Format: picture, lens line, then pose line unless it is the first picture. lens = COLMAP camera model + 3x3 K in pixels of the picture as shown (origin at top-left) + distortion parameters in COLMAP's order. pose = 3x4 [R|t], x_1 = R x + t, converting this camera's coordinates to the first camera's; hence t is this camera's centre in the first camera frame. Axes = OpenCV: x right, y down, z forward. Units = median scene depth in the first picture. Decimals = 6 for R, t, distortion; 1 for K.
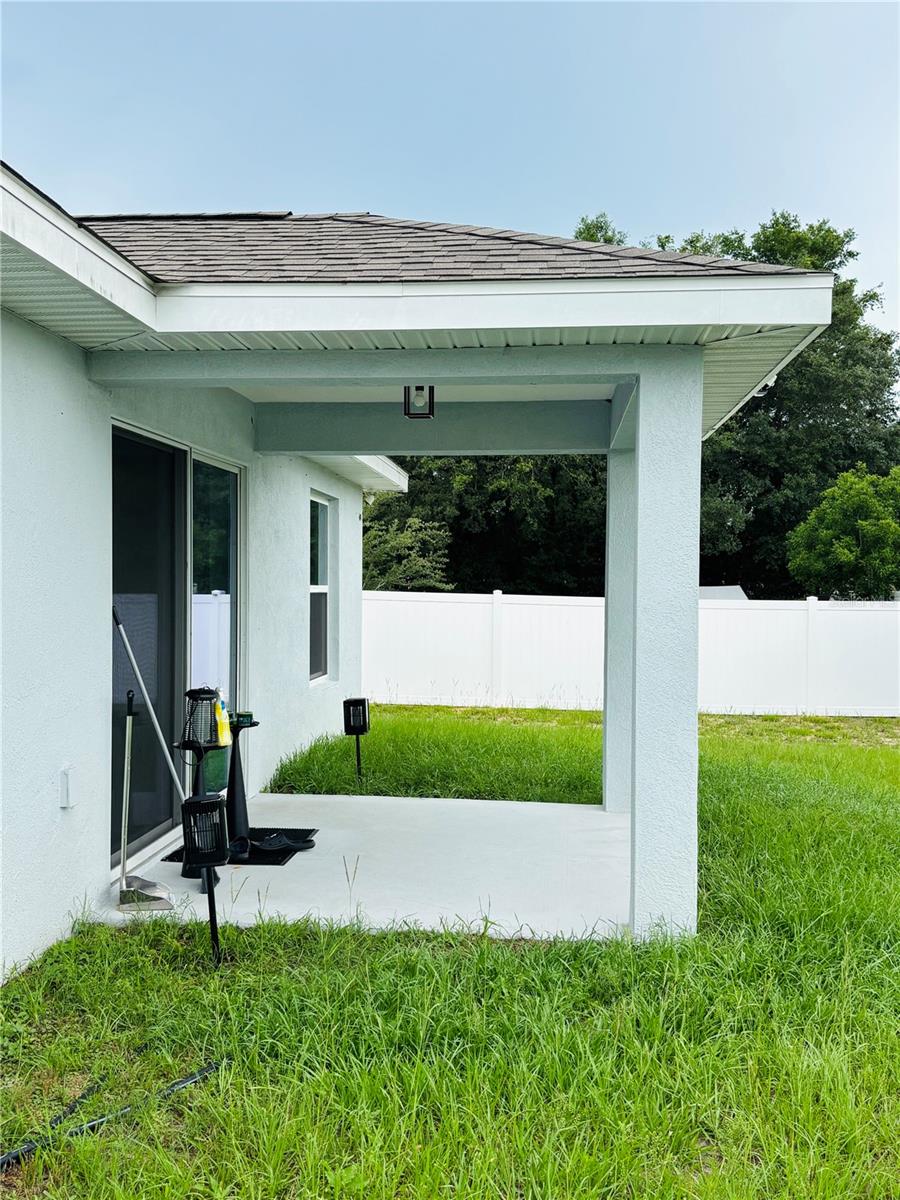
lens RADIAL K [[1256.1, 0, 449.8], [0, 1256.1, 599.8], [0, 0, 1]] dist [-0.002053, 0.000000]
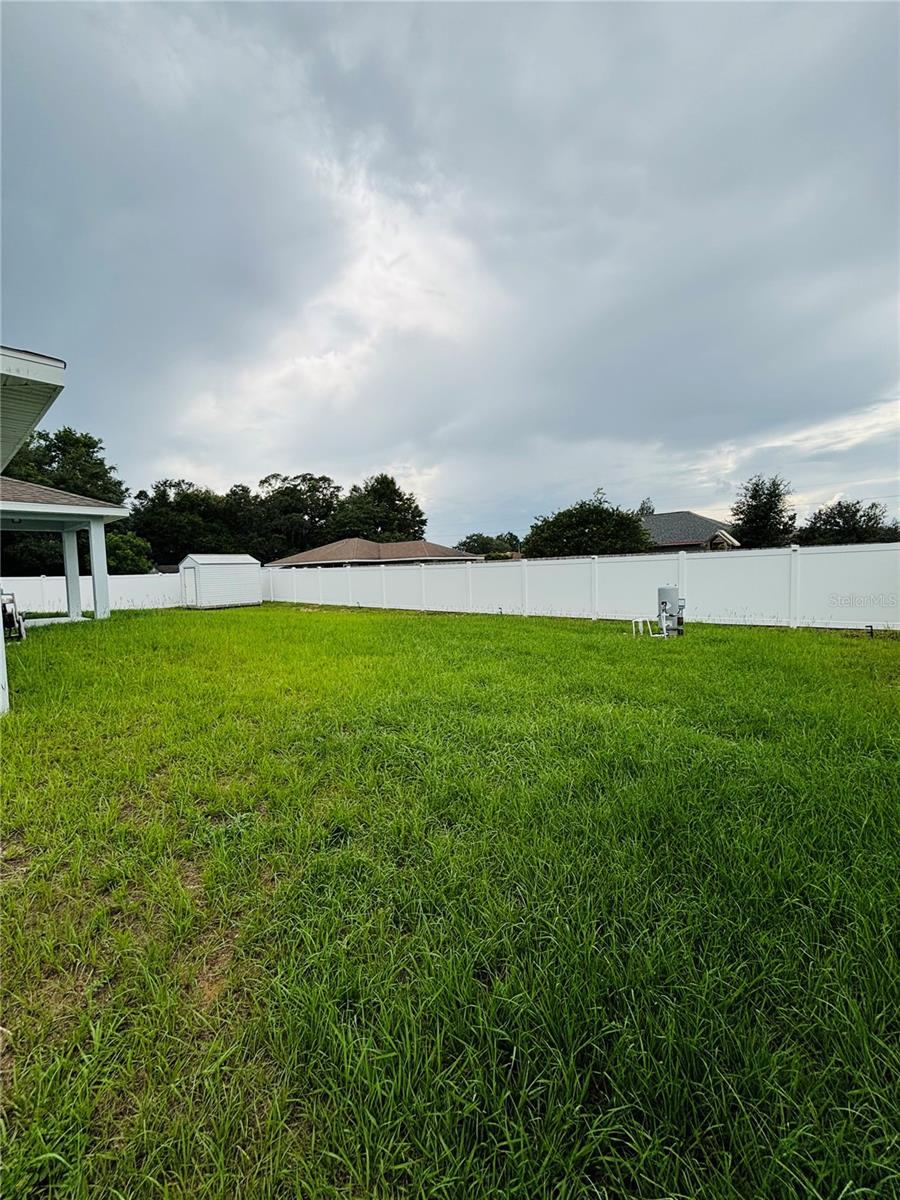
lens RADIAL K [[483.1, 0, 448.5], [0, 483.1, 599.1], [0, 0, 1]] dist [0.000432, 0.000045]
pose [[0.599860, -0.084838, 0.795595, -0.076239], [0.046884, 0.996381, 0.070900, 0.001537], [-0.798731, -0.005229, 0.601666, -0.189926]]
